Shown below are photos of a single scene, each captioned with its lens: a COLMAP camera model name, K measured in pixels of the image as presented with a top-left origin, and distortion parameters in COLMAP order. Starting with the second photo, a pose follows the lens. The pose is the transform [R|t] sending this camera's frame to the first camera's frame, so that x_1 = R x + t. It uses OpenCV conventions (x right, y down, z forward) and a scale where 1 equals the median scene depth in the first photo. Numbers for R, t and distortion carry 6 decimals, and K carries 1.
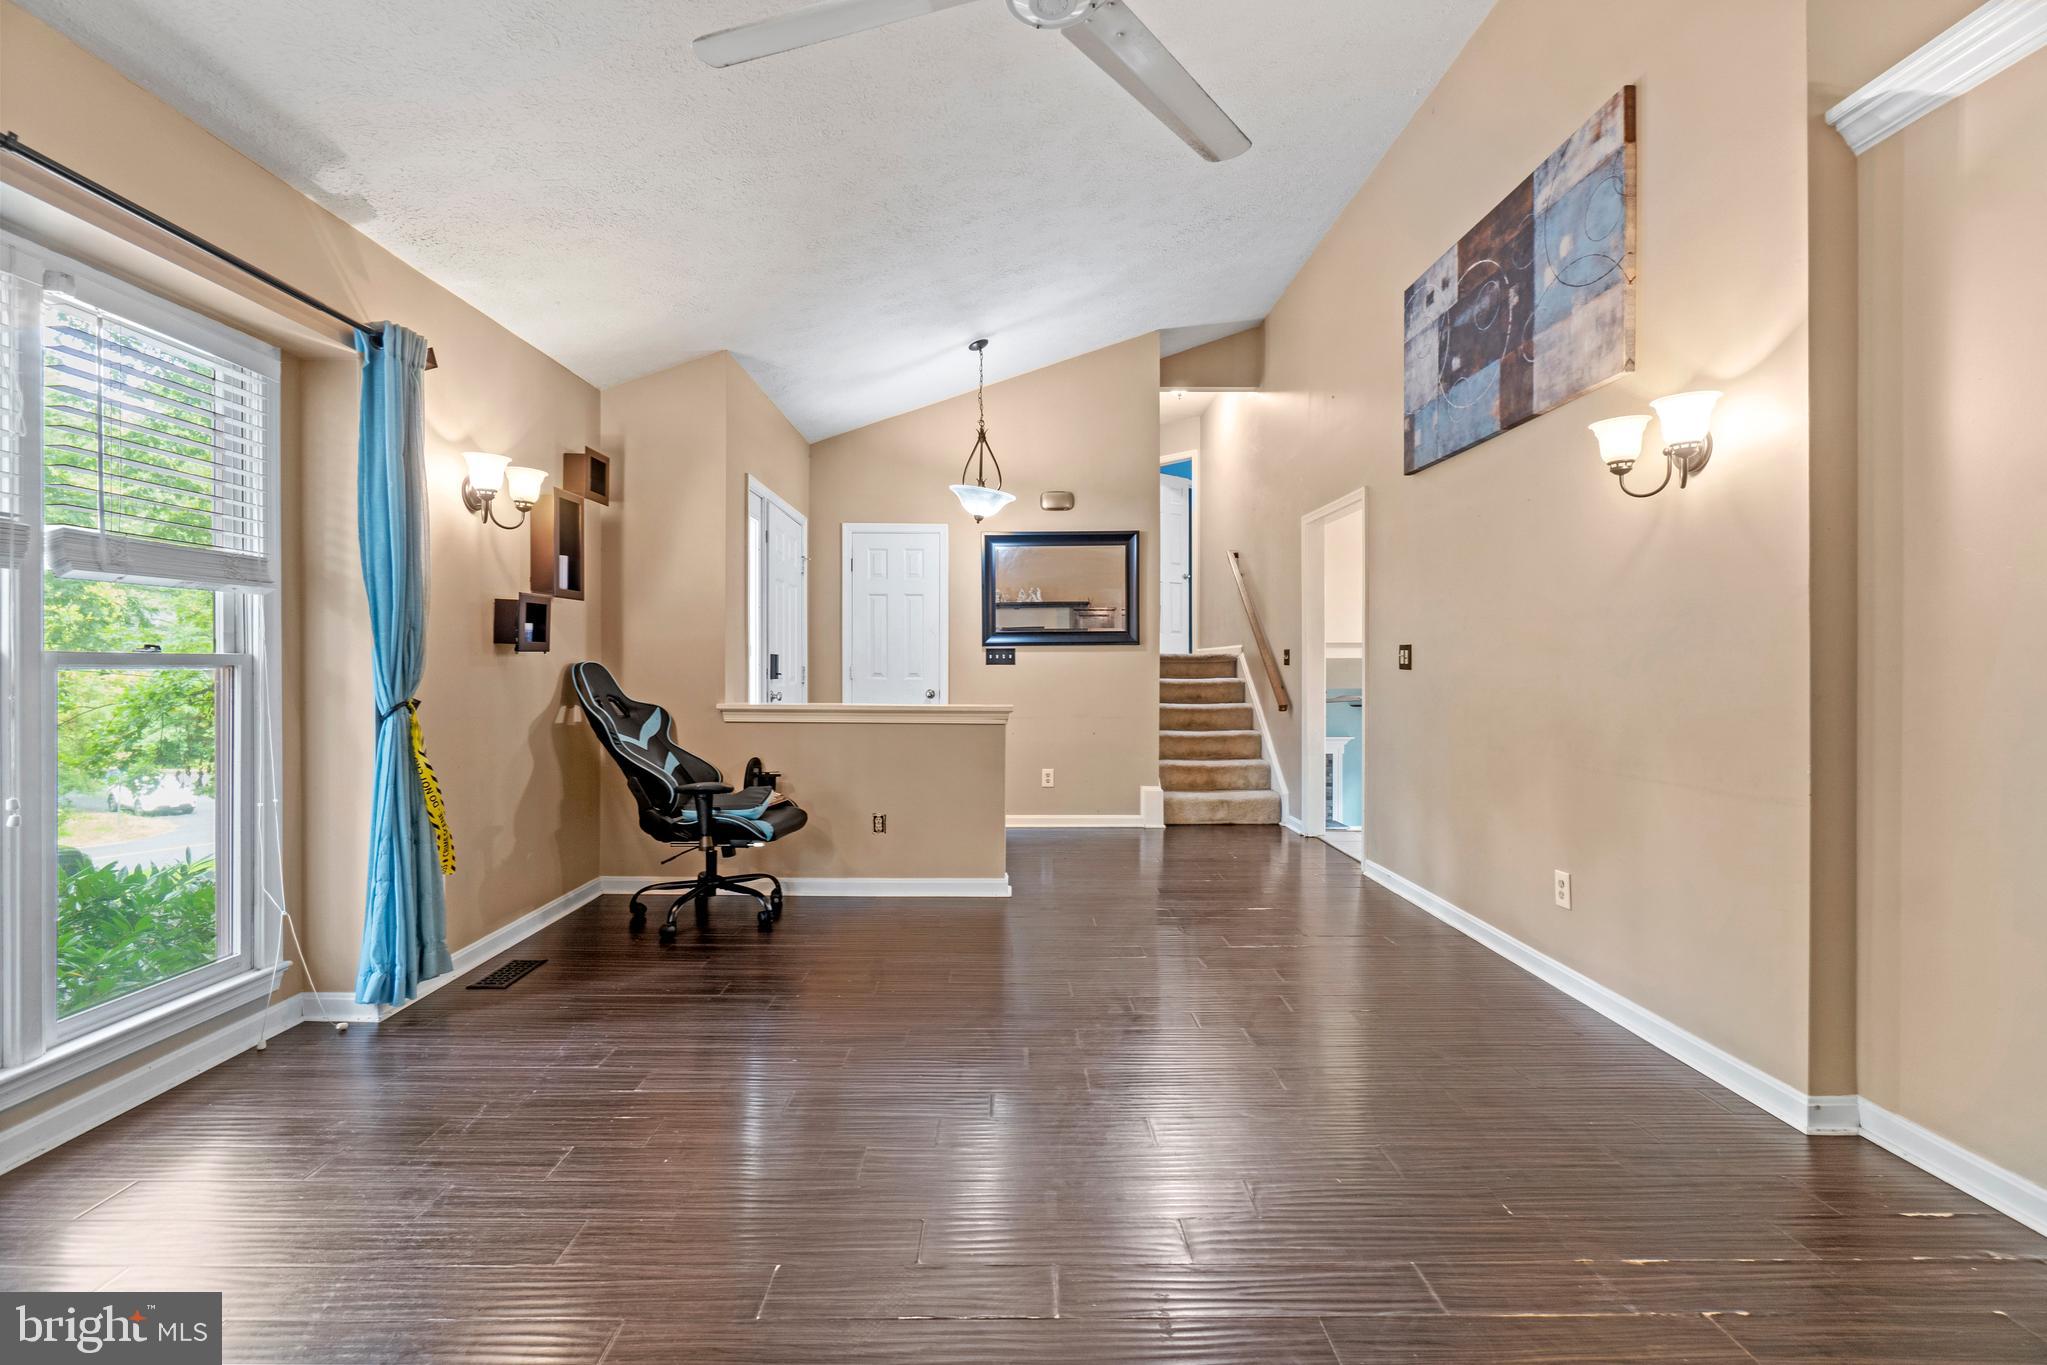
lens RADIAL K [[885.4, 0, 1020.7], [0, 885.4, 671.5], [0, 0, 1]] dist [-0.007990, 0.003471]
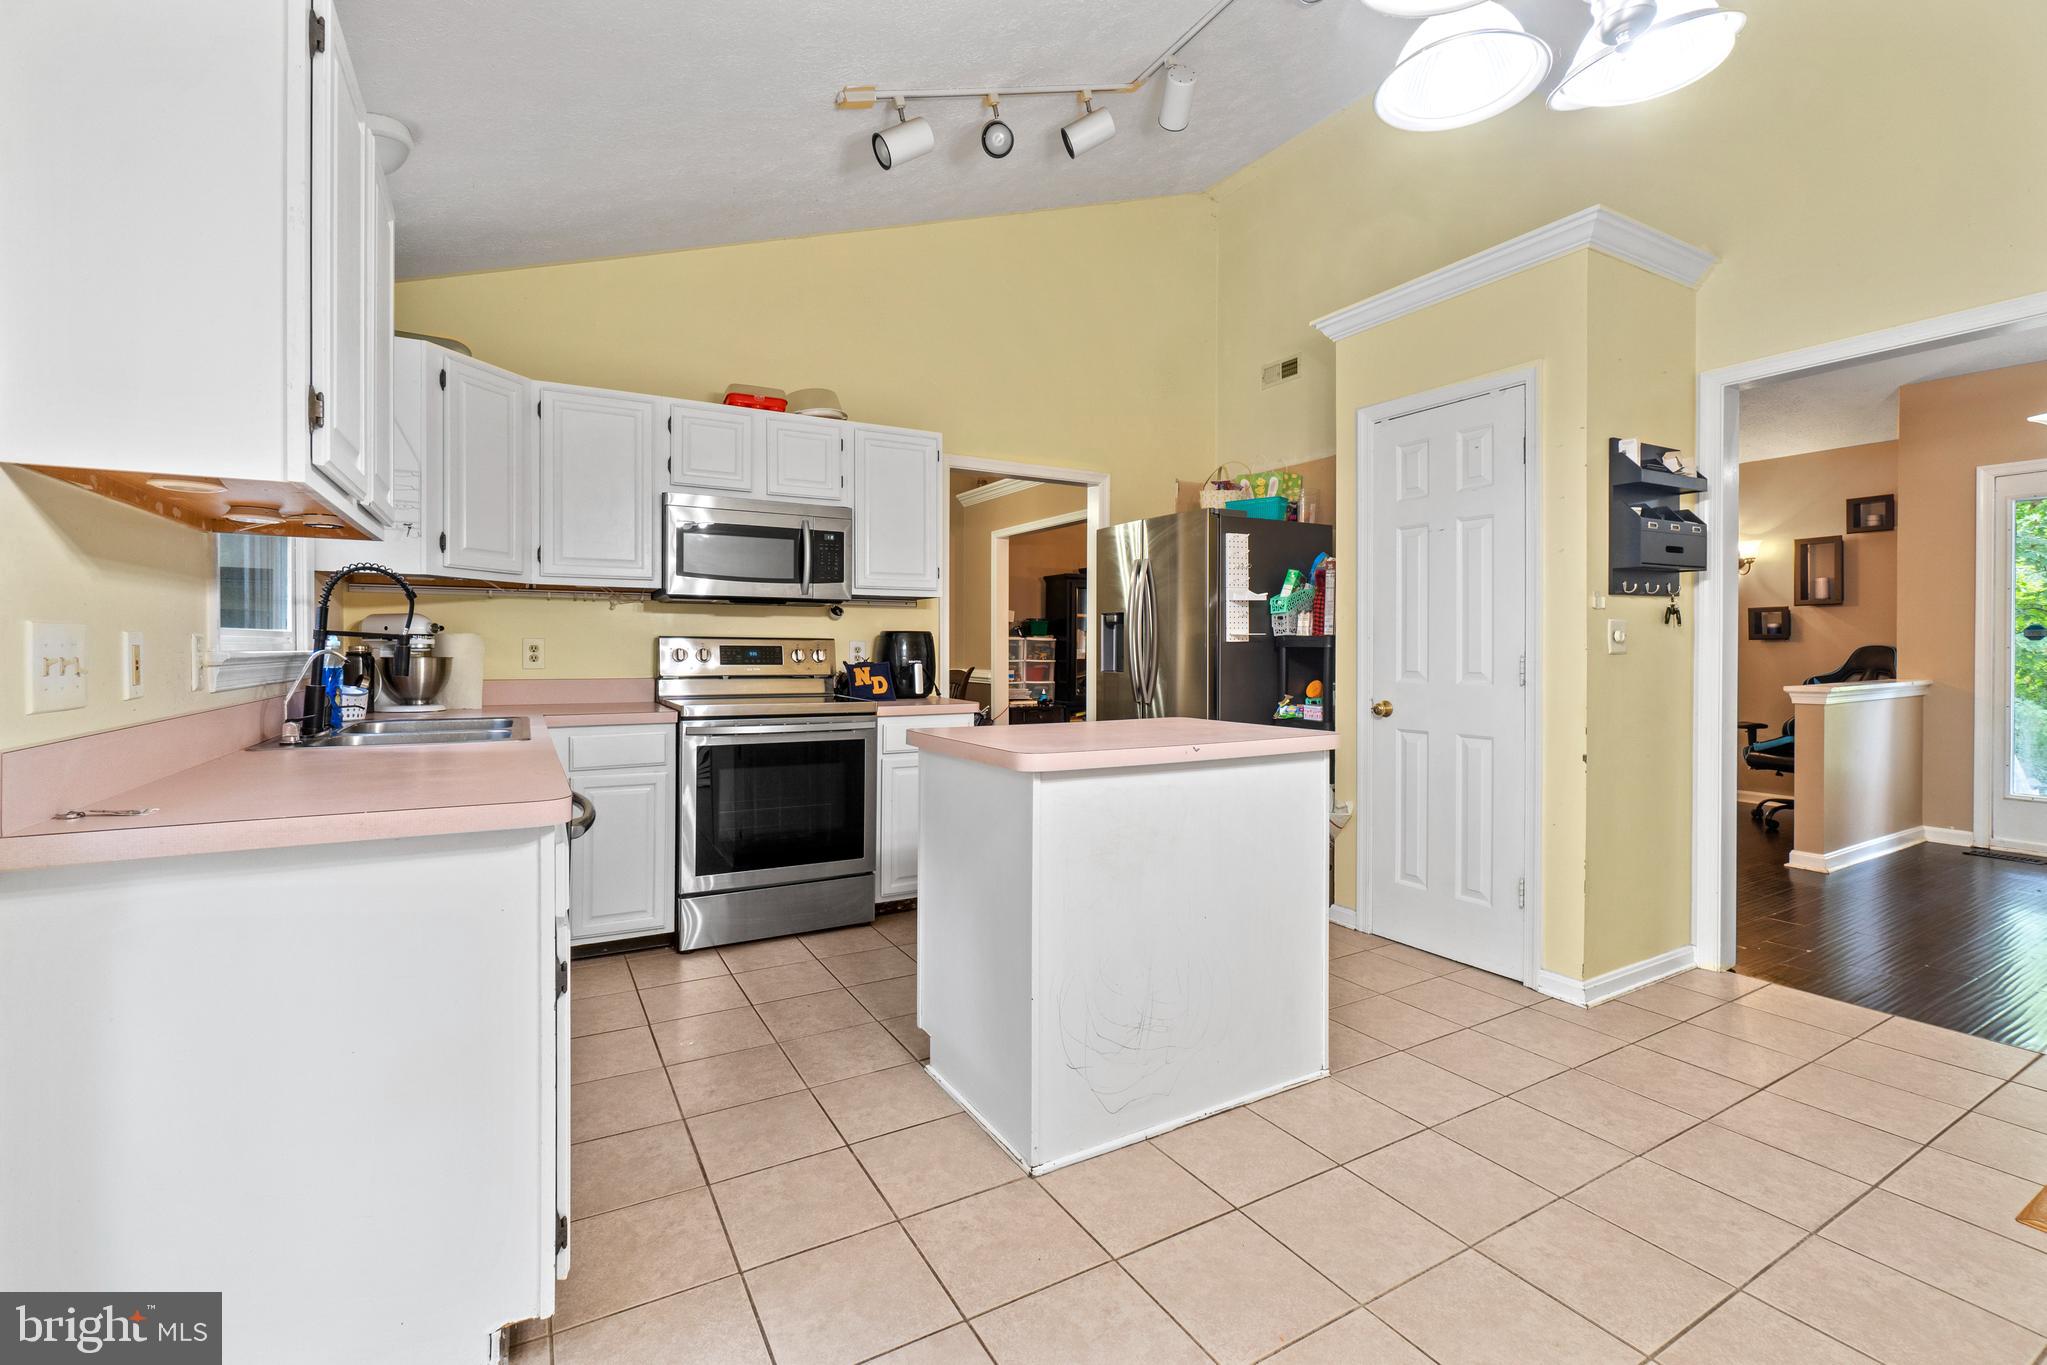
lens RADIAL K [[885.4, 0, 1013.6], [0, 885.4, 657.1], [0, 0, 1]] dist [-0.007990, 0.003471]
pose [[-0.879221, 0.005900, -0.476377, 1.322895], [-0.003092, 0.999832, 0.018090, -0.012817], [0.476403, 0.017378, -0.879055, 1.500031]]
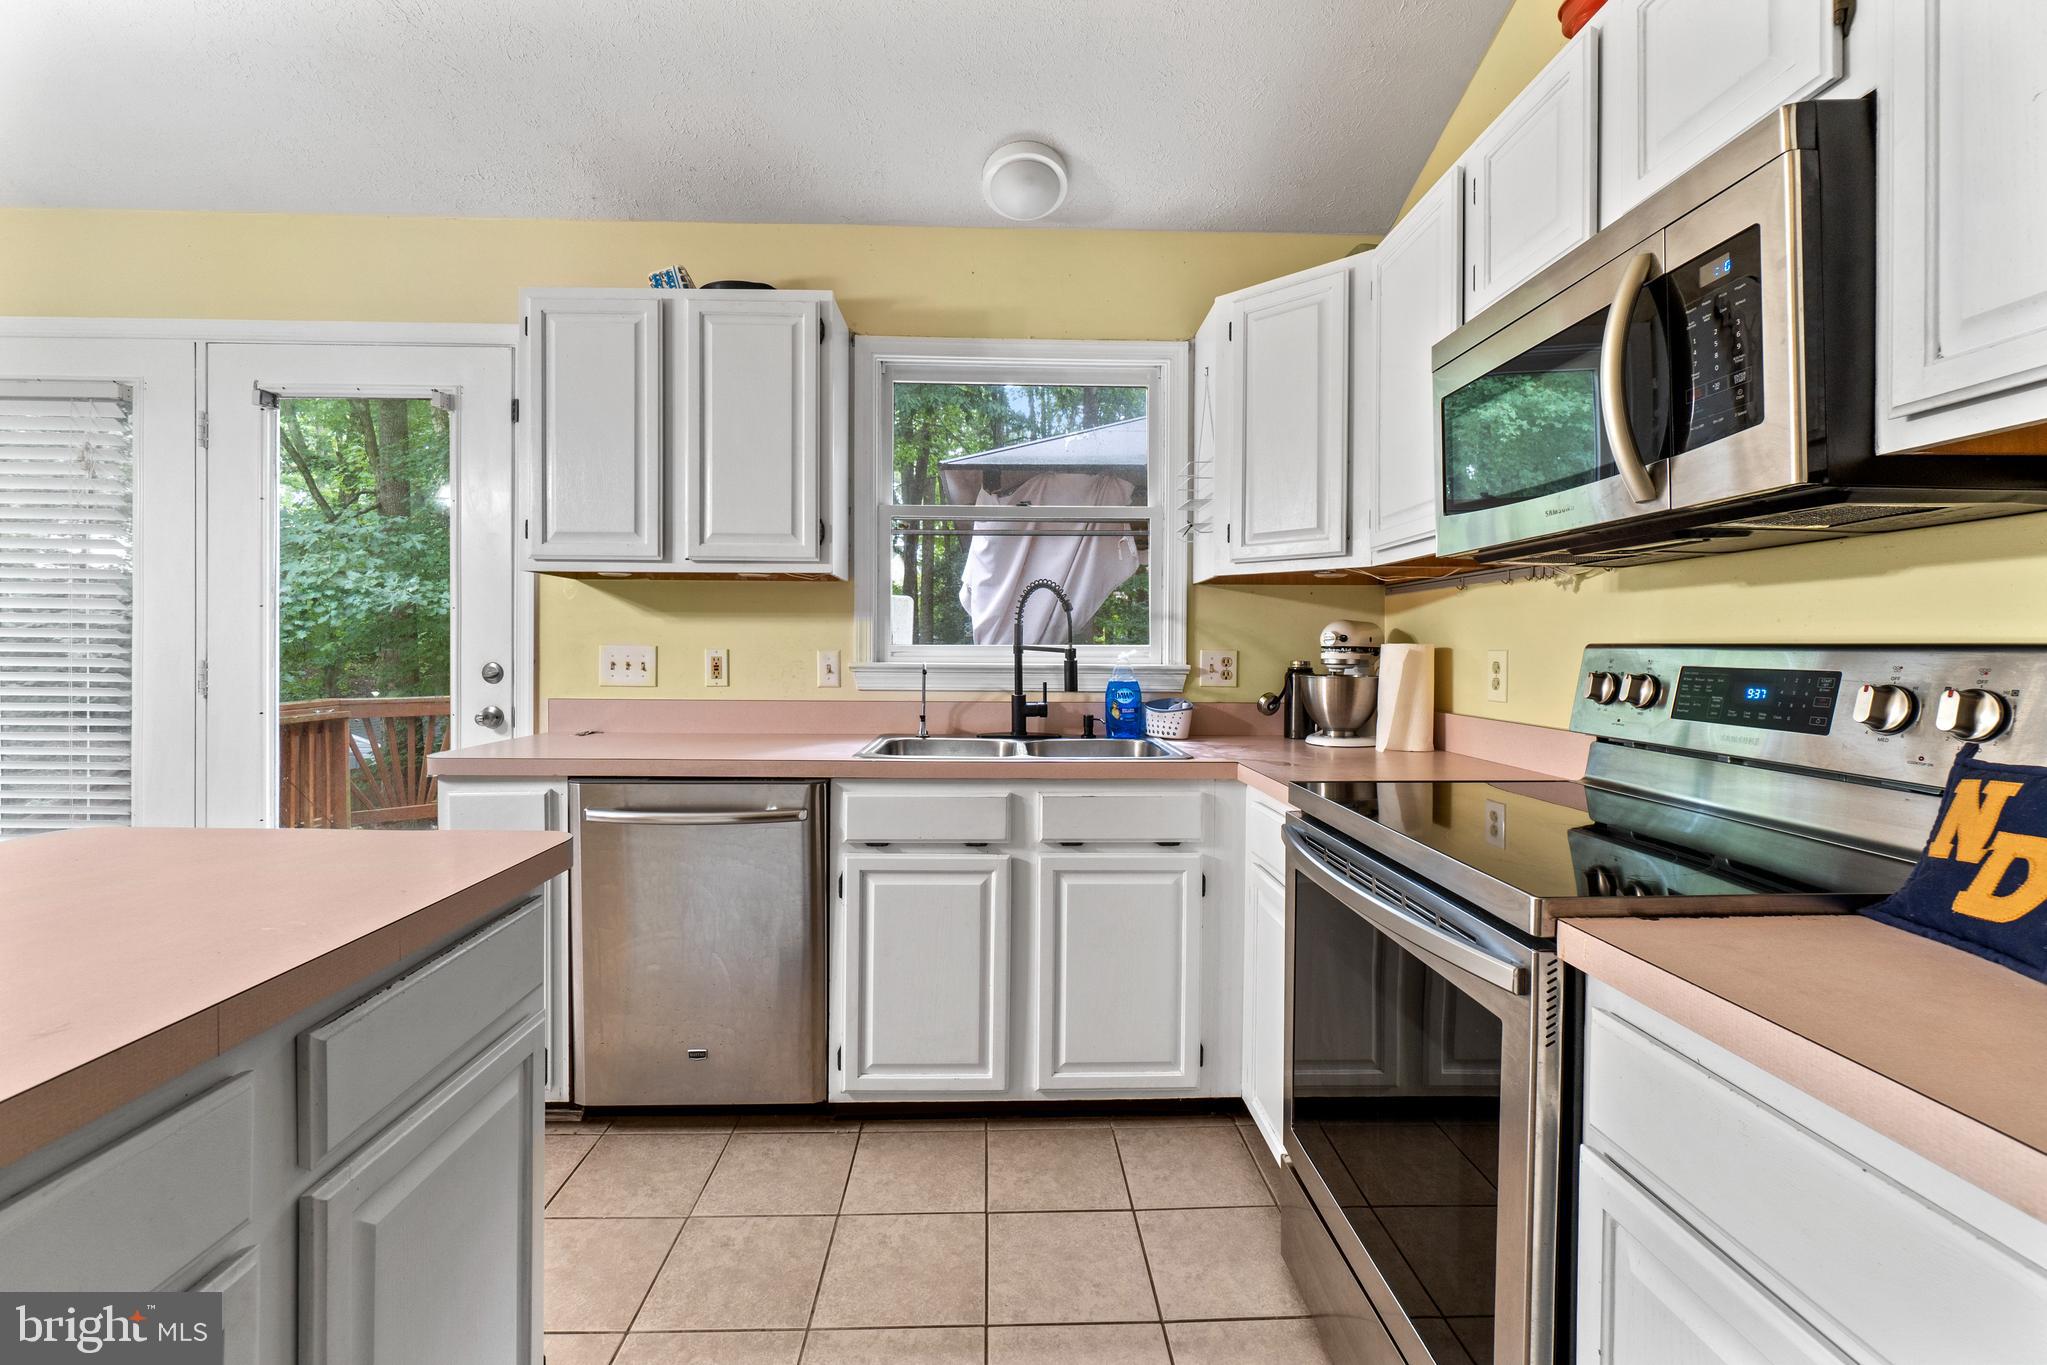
lens RADIAL K [[885.4, 0, 1020.2], [0, 885.4, 660.9], [0, 0, 1]] dist [-0.007990, 0.003471]
pose [[-0.016060, -0.009028, 0.999830, 0.826774], [0.000402, 0.999959, 0.009036, -0.012906], [-0.999871, 0.000547, -0.016056, 0.824870]]
